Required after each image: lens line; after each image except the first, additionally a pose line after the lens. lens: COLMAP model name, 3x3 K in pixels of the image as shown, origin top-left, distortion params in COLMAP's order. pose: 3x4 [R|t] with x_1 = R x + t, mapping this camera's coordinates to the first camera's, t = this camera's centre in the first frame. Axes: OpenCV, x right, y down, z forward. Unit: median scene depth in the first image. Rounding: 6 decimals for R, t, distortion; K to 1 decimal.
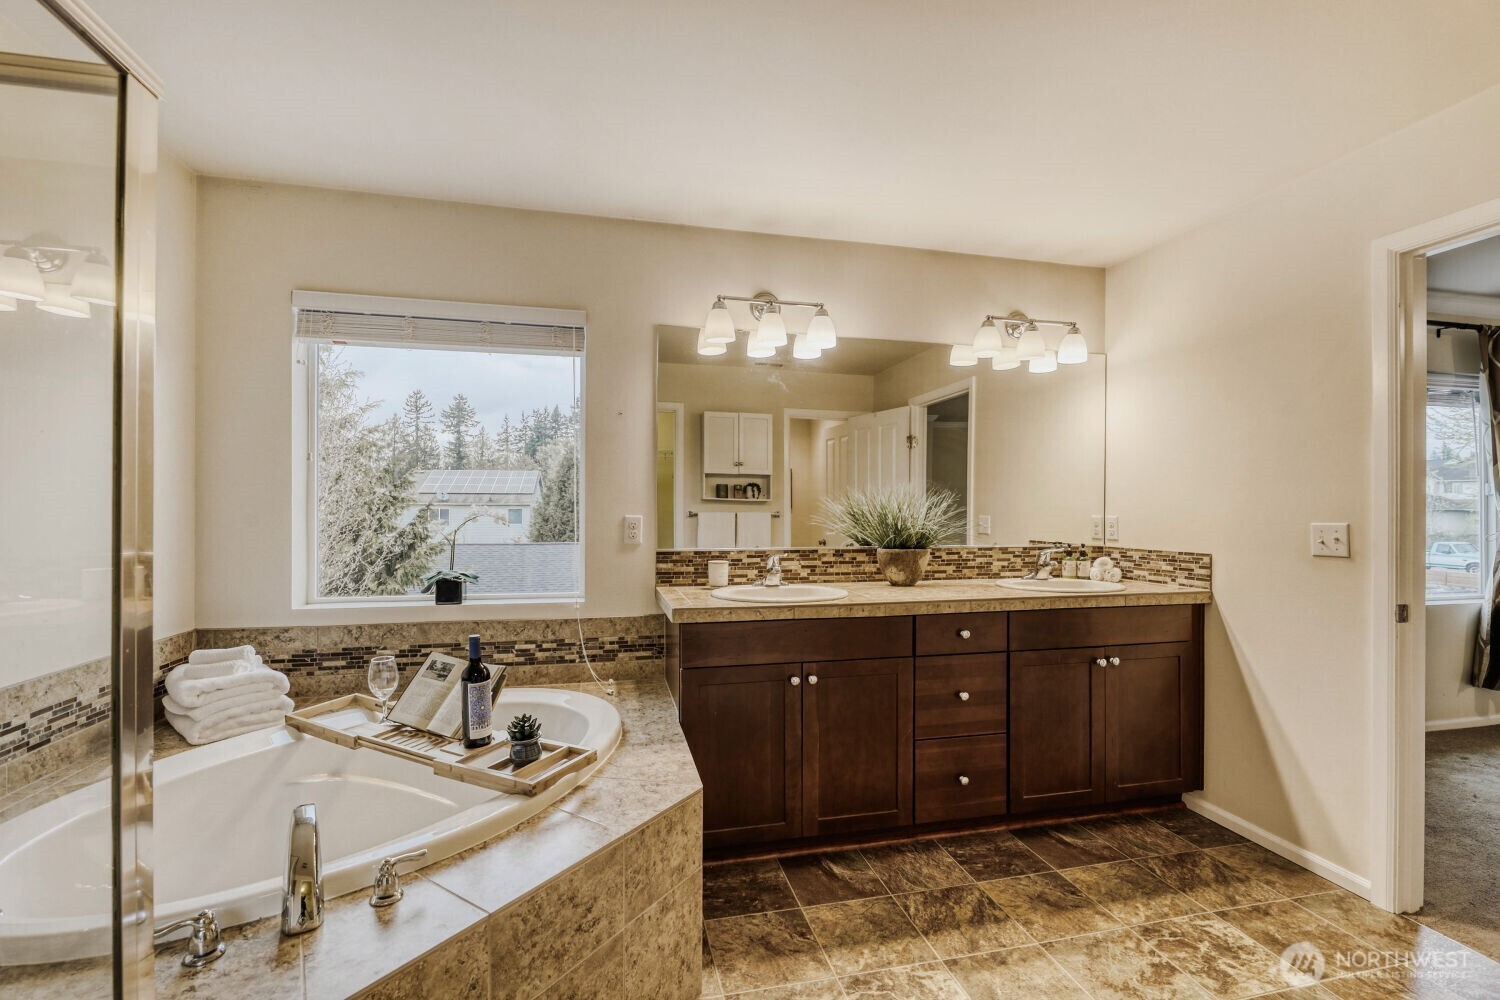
lens RADIAL K [[638.2, 0, 744.7], [0, 638.2, 509.9], [0, 0, 1]] dist [-0.001400, -0.000157]
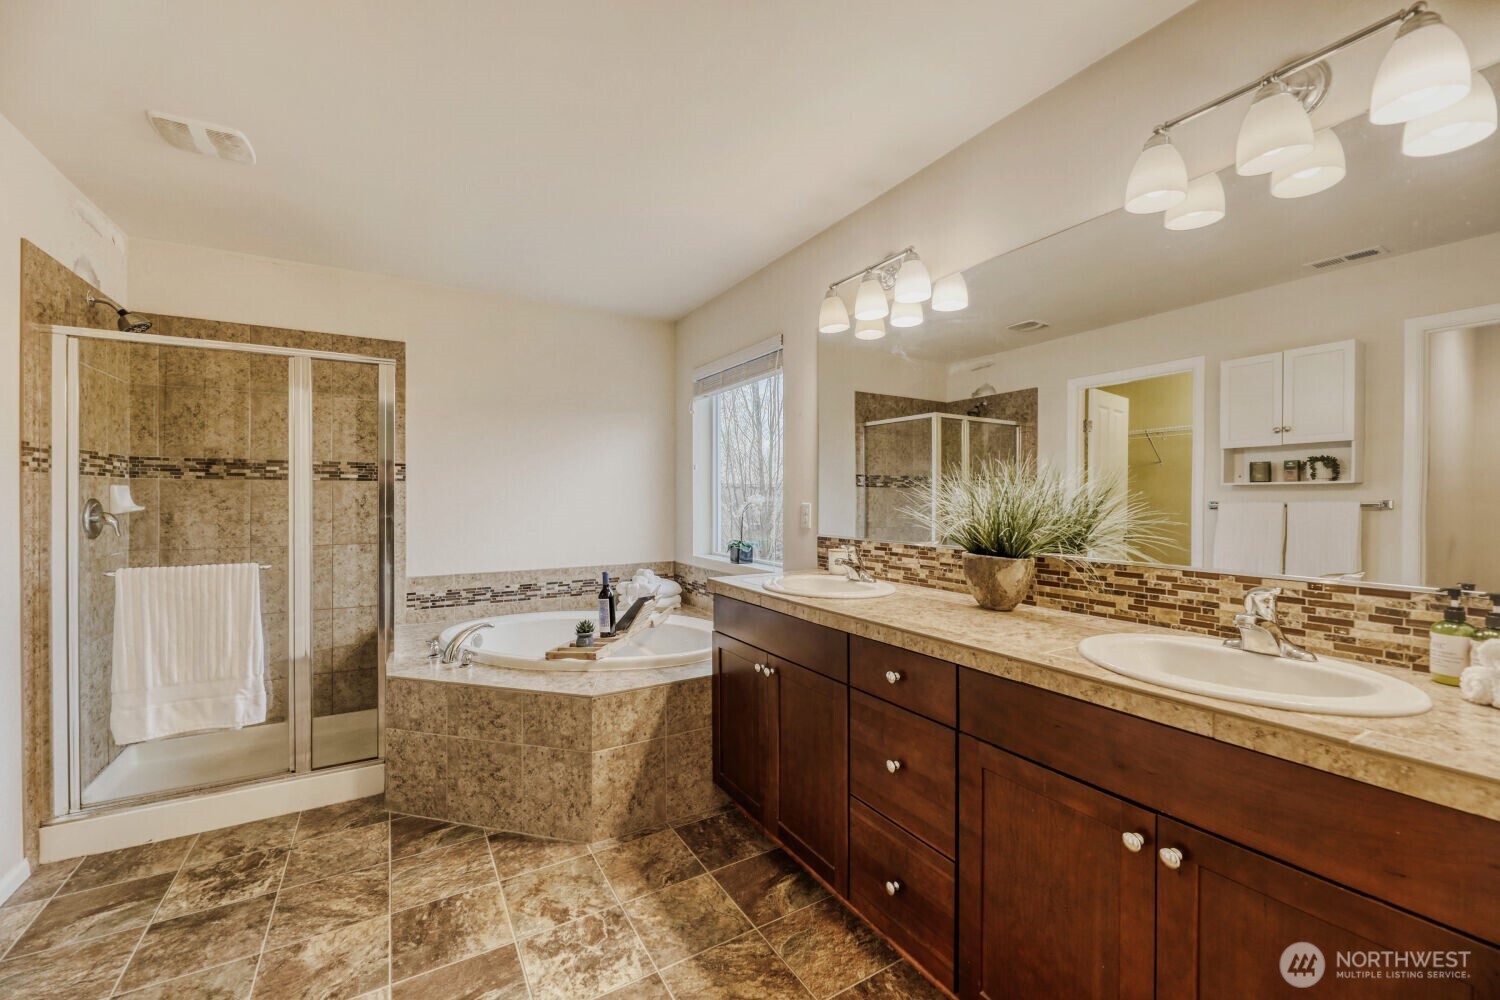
lens RADIAL K [[604.8, 0, 750.0], [0, 604.8, 500.0], [0, 0, 1]] dist [-0.000346, -0.000129]
pose [[0.315132, 0.002217, -0.949045, 0.772469], [-0.003138, 0.999994, 0.001294, 0.002147], [0.949043, 0.002571, 0.315137, 0.542469]]
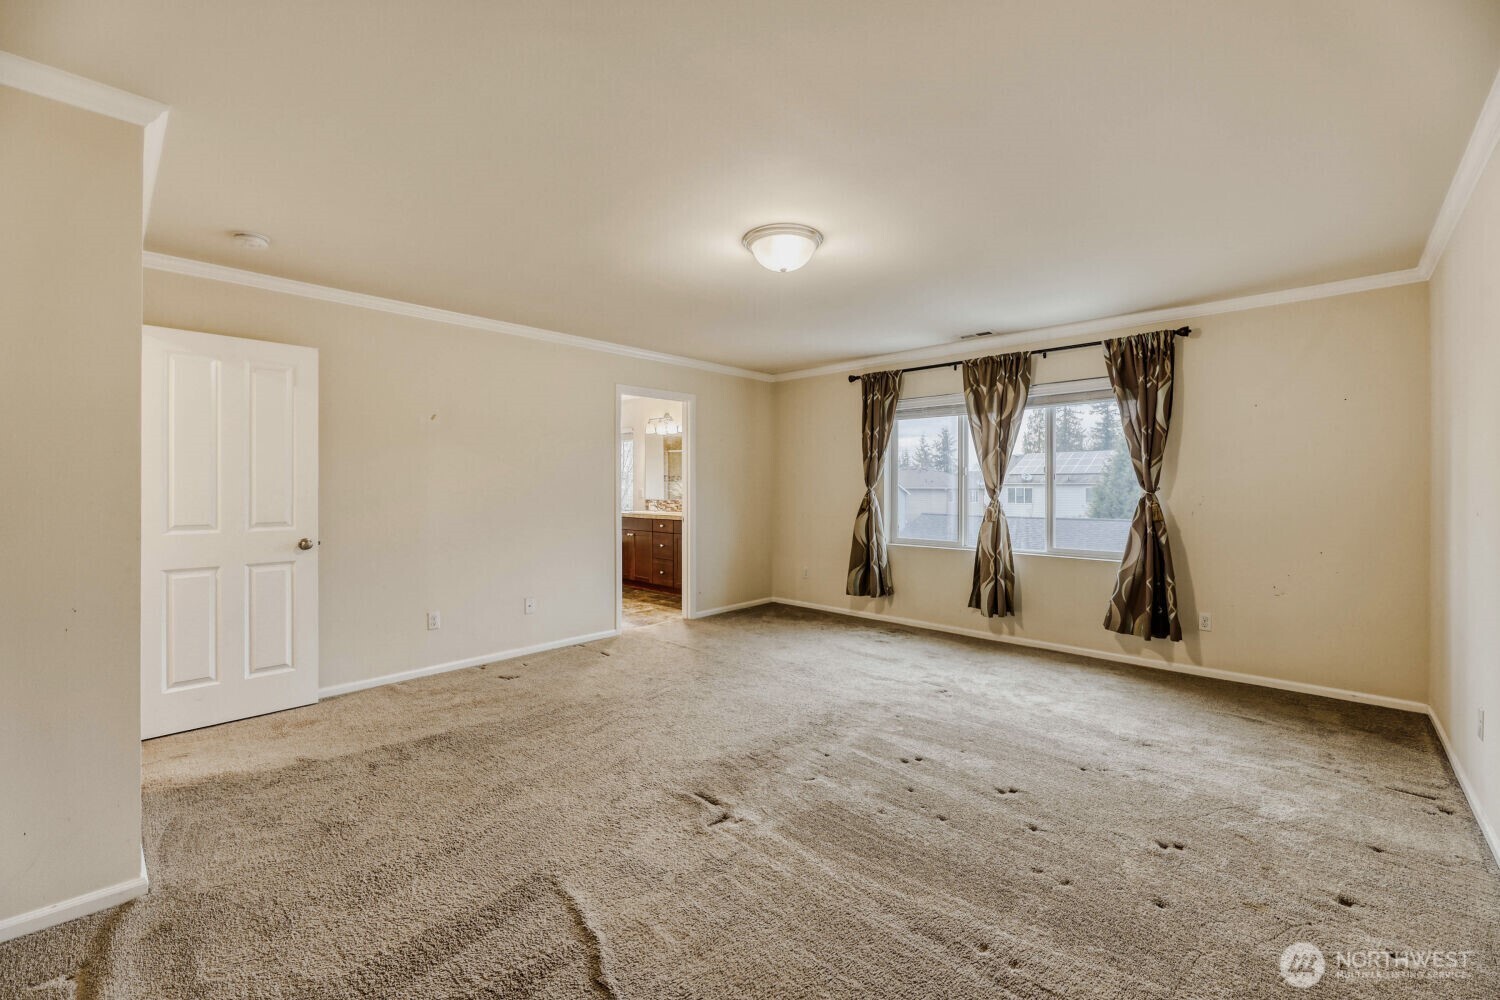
lens RADIAL K [[609.1, 0, 751.9], [0, 609.1, 491.3], [0, 0, 1]] dist [-0.000119, -0.000025]
pose [[0.563917, 0.004933, -0.825817, 2.587182], [-0.002555, 0.999988, 0.004229, 0.008620], [0.825827, -0.000275, 0.563923, -0.273492]]
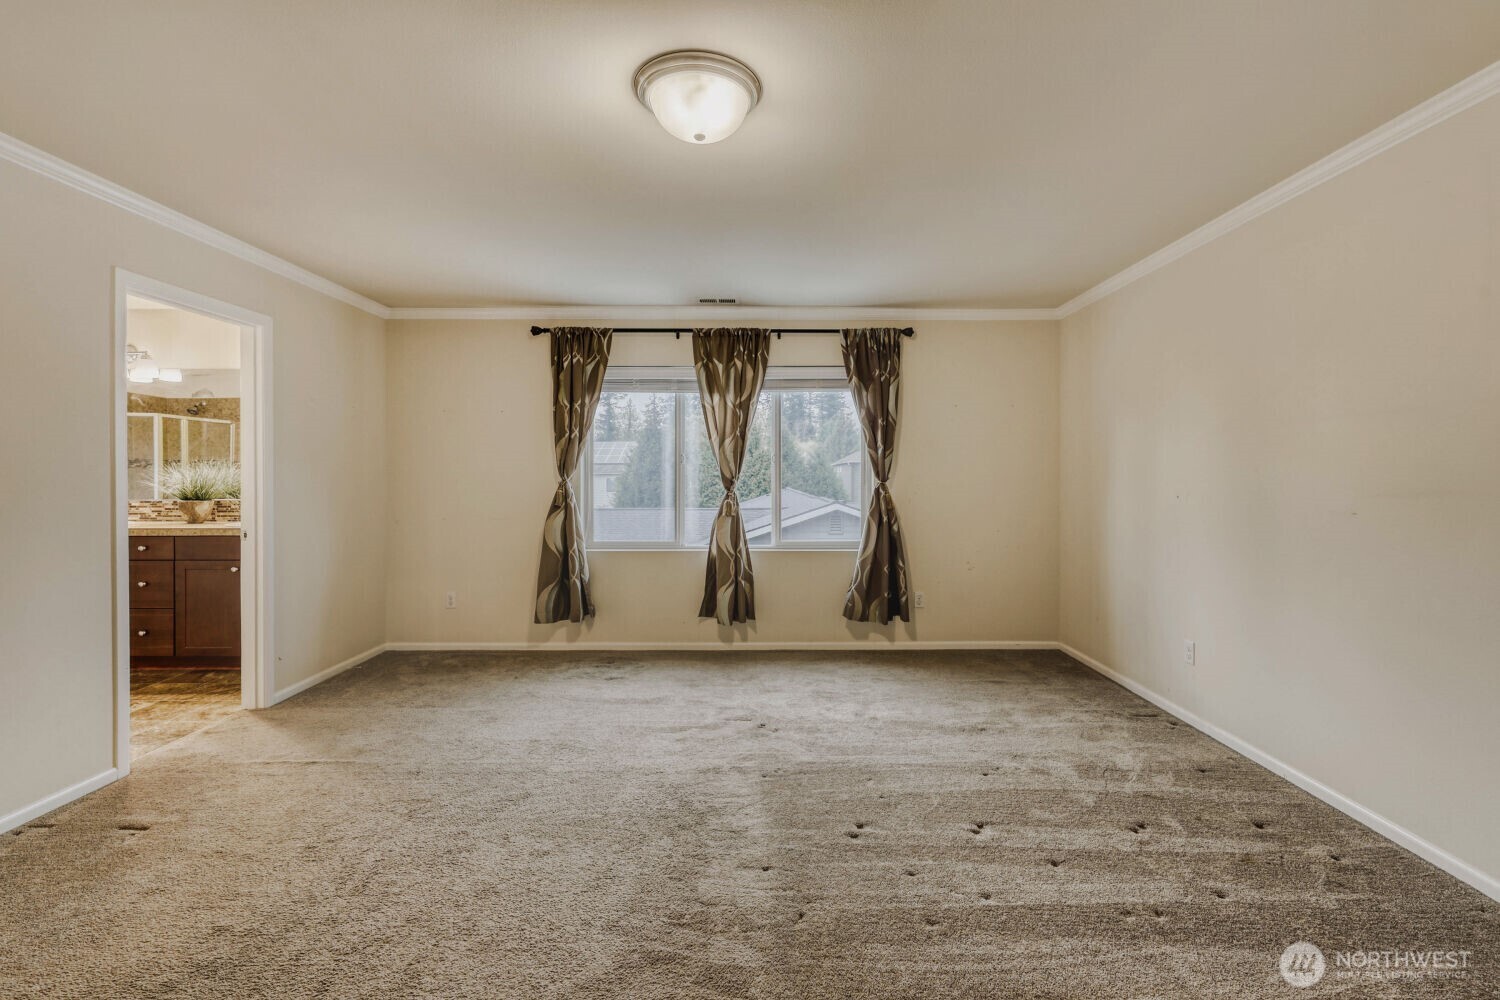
lens RADIAL K [[659.9, 0, 751.2], [0, 659.9, 483.6], [0, 0, 1]] dist [0.001283, -0.000061]
pose [[0.977840, 0.001009, -0.209353, 1.957492], [0.000352, 0.999979, 0.006462, 0.007886], [0.209355, -0.006392, 0.977819, -0.336073]]
